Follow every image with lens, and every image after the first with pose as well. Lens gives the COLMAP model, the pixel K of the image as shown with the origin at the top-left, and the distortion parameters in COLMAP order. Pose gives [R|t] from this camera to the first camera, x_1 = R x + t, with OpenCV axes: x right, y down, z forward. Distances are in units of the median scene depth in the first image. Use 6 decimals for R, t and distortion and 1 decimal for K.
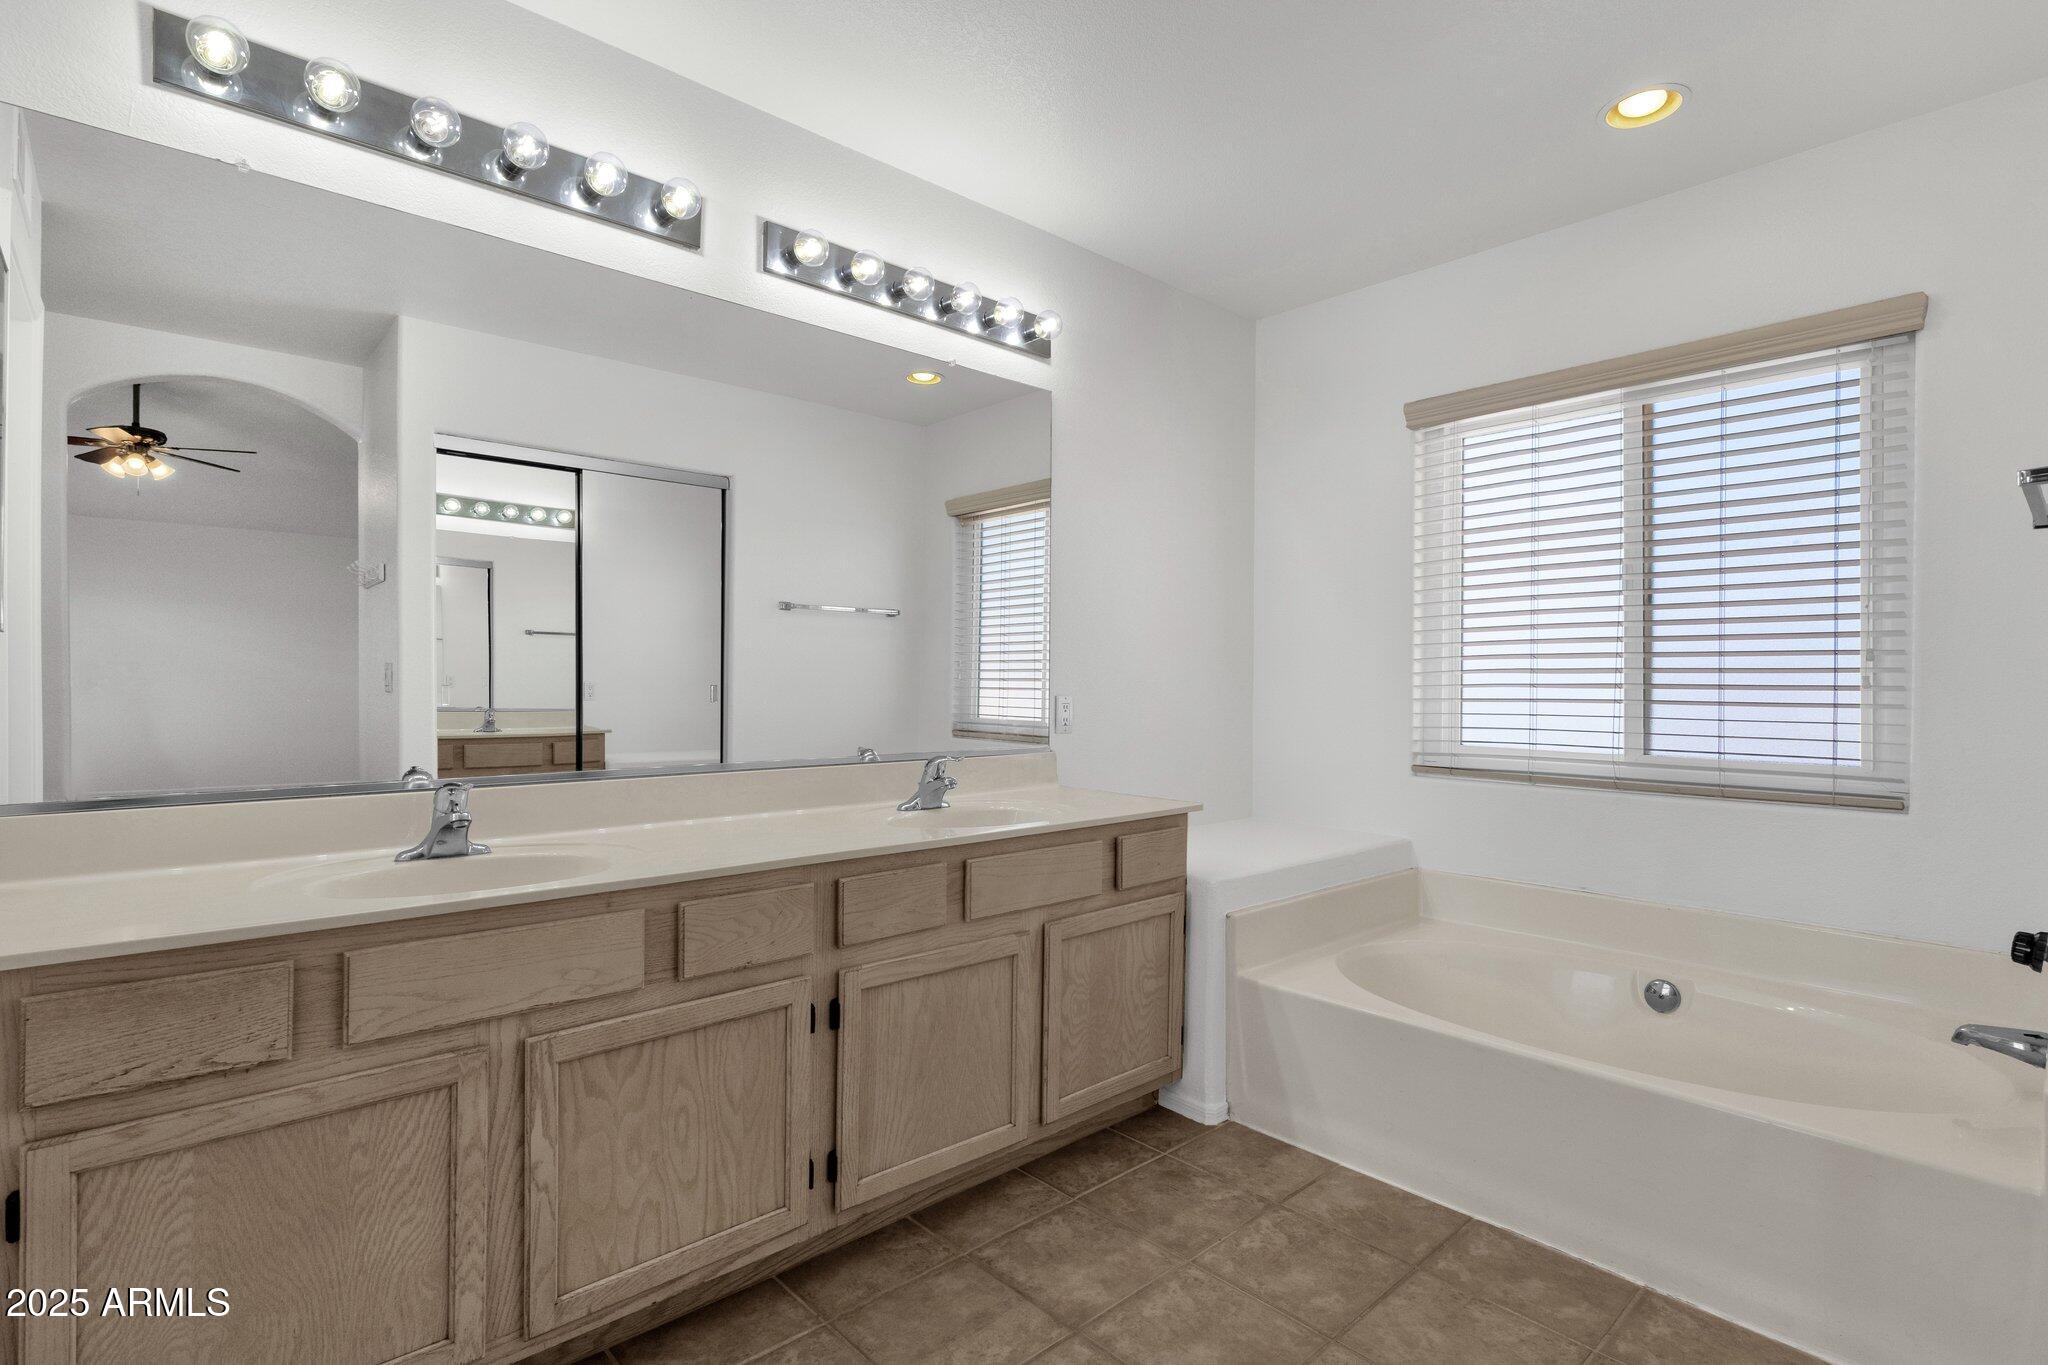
lens RADIAL K [[1005.5, 0, 1043.3], [0, 1005.5, 683.4], [0, 0, 1]] dist [-0.000716, 0.001689]
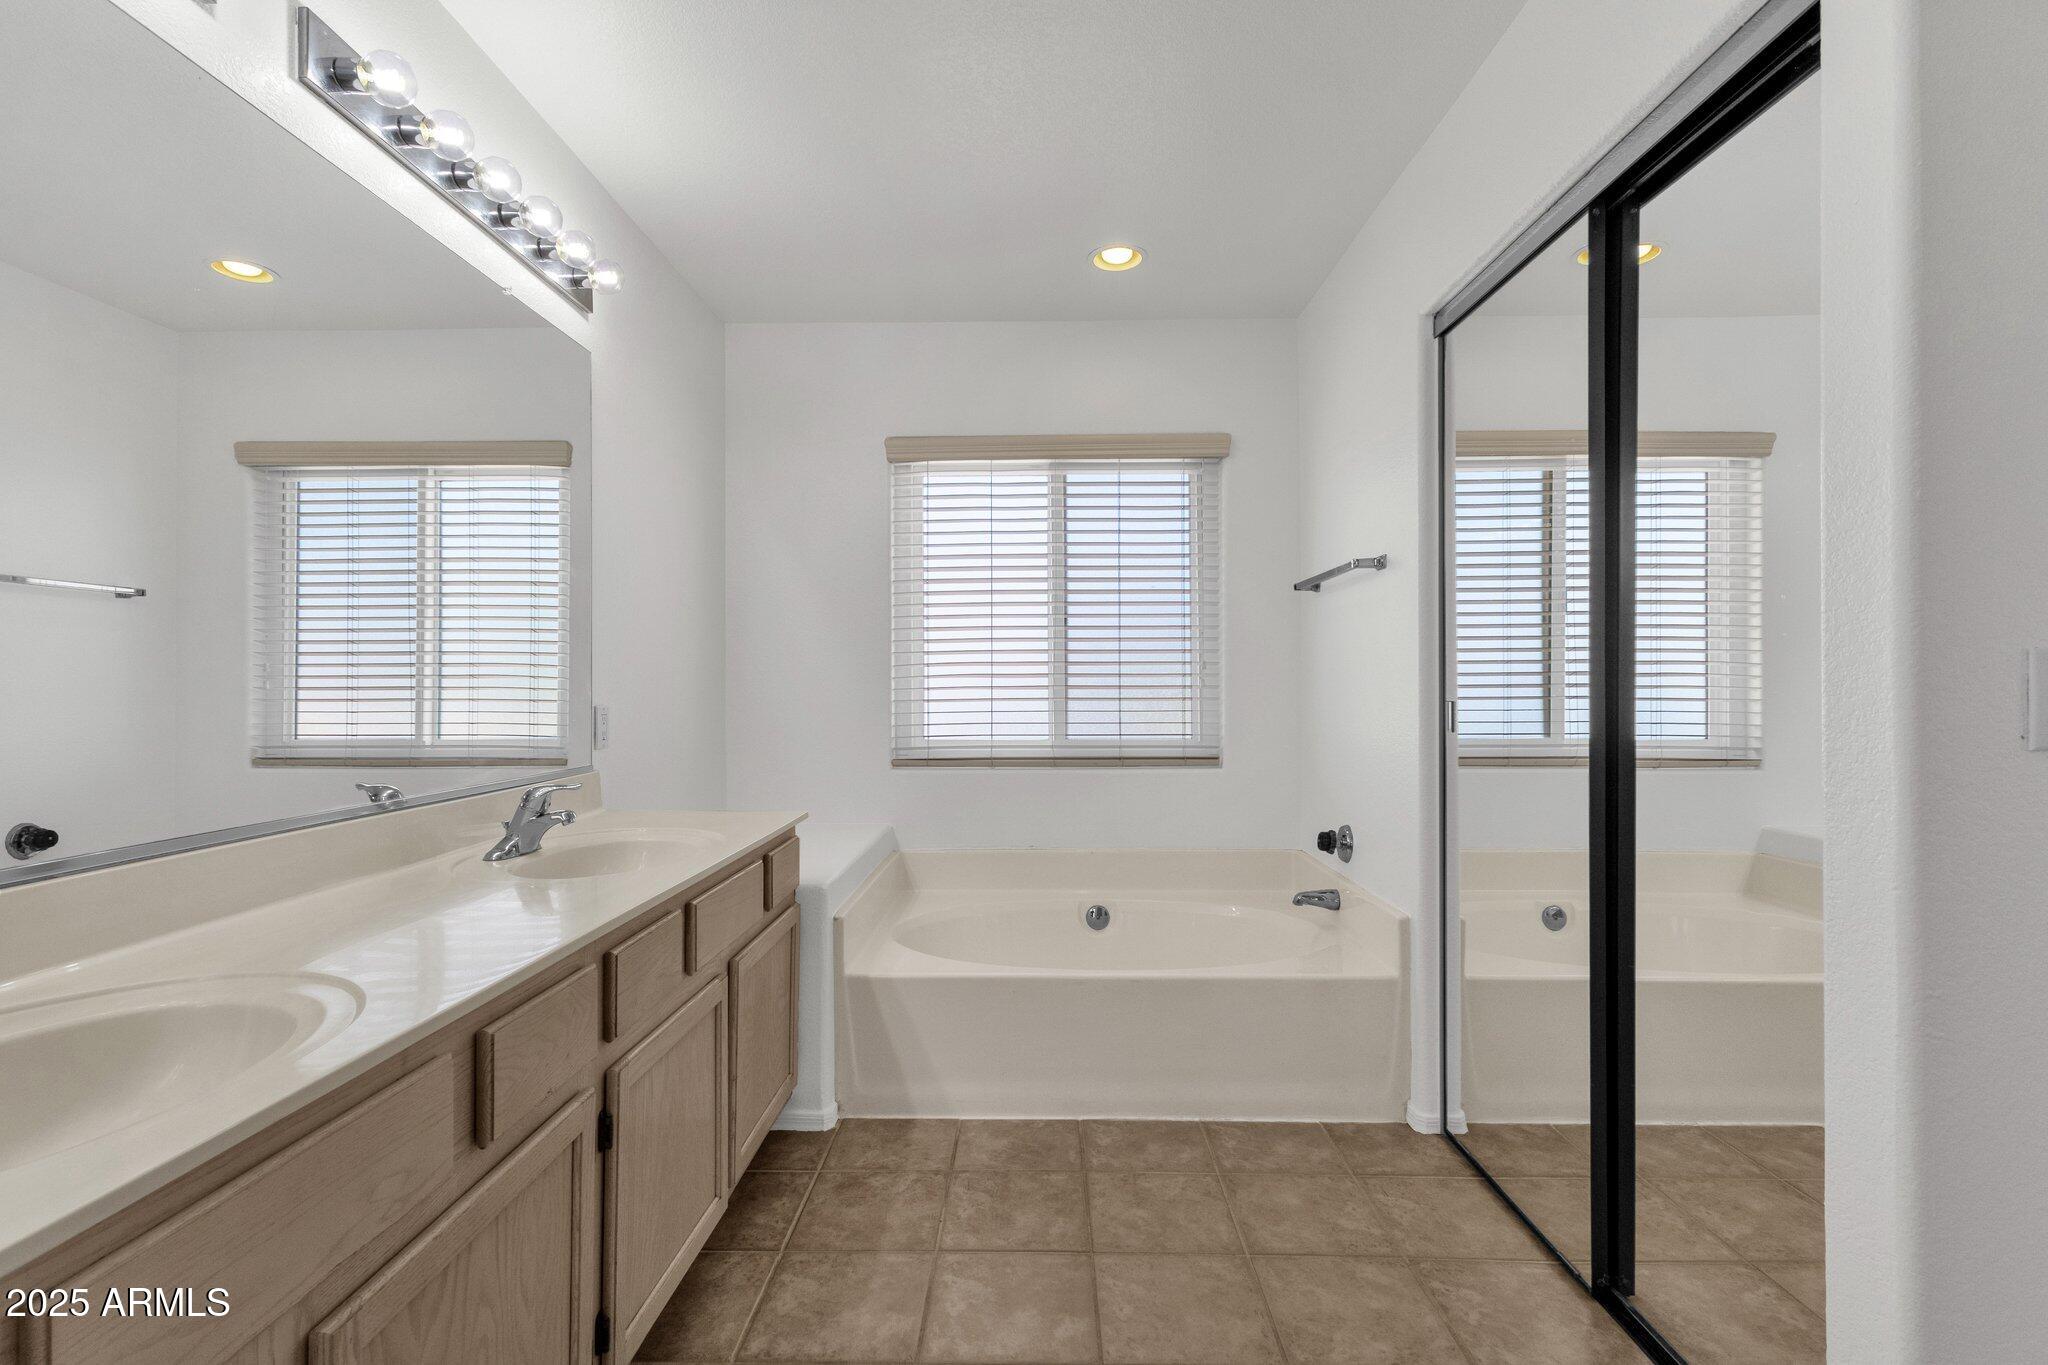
lens RADIAL K [[943.0, 0, 1034.8], [0, 943.0, 682.9], [0, 0, 1]] dist [0.004973, 0.001861]
pose [[0.686550, -0.008574, 0.727032, -0.481884], [0.010793, 0.999940, 0.001600, -0.007871], [-0.727002, 0.006748, 0.686602, 0.257664]]
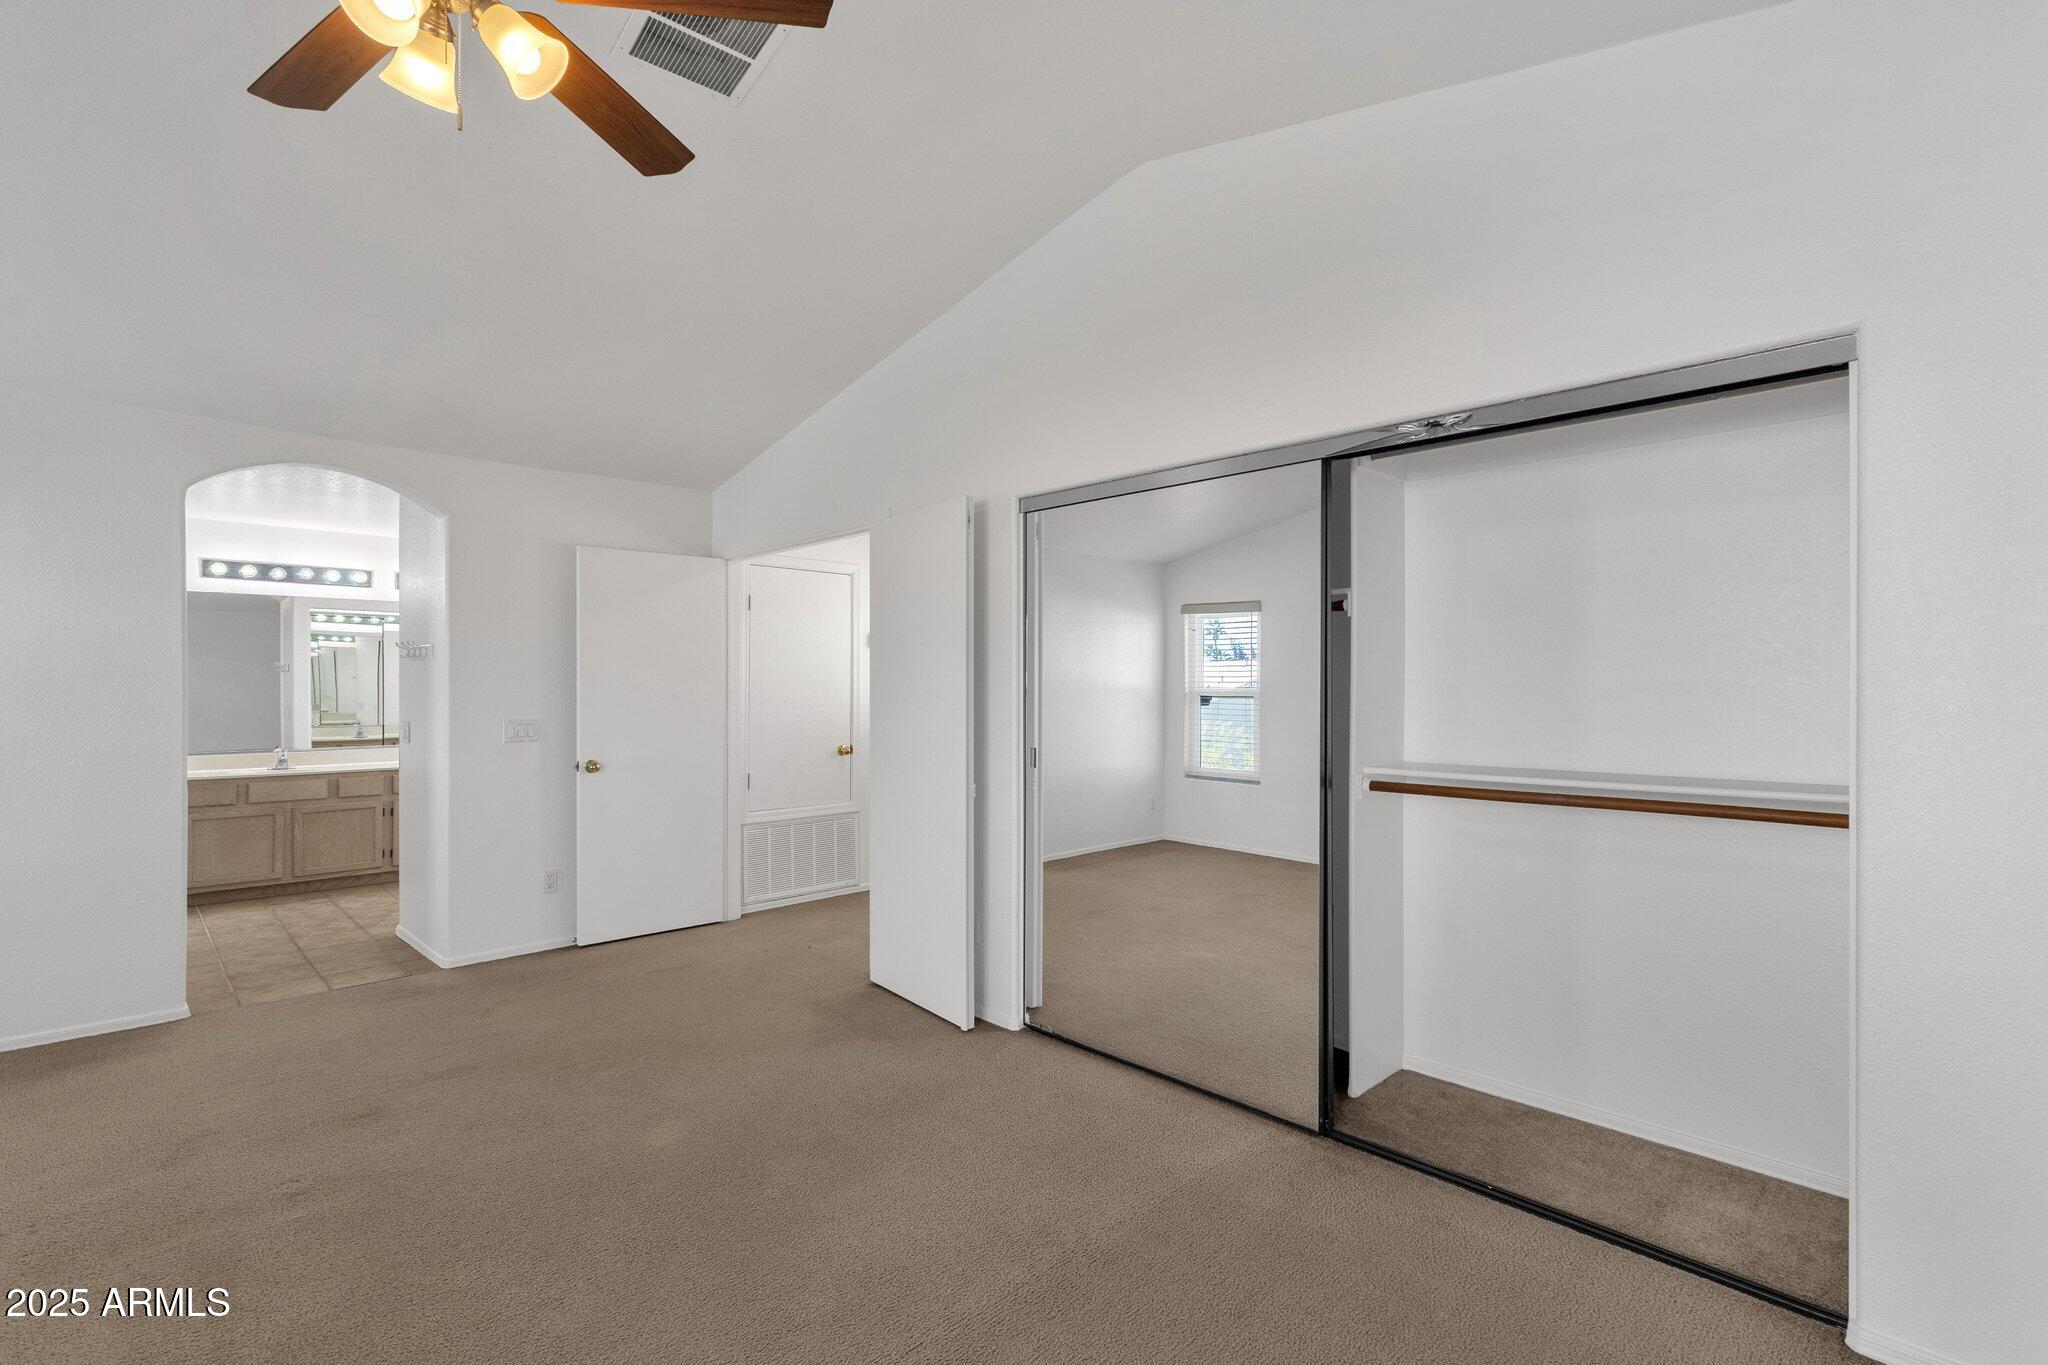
lens RADIAL K [[943.0, 0, 1030.8], [0, 943.0, 686.6], [0, 0, 1]] dist [0.004973, 0.001861]
pose [[0.999498, -0.005447, 0.031201, 1.945947], [0.005571, 0.999977, -0.003877, -0.099086], [-0.031179, 0.004048, 0.999506, -2.437125]]
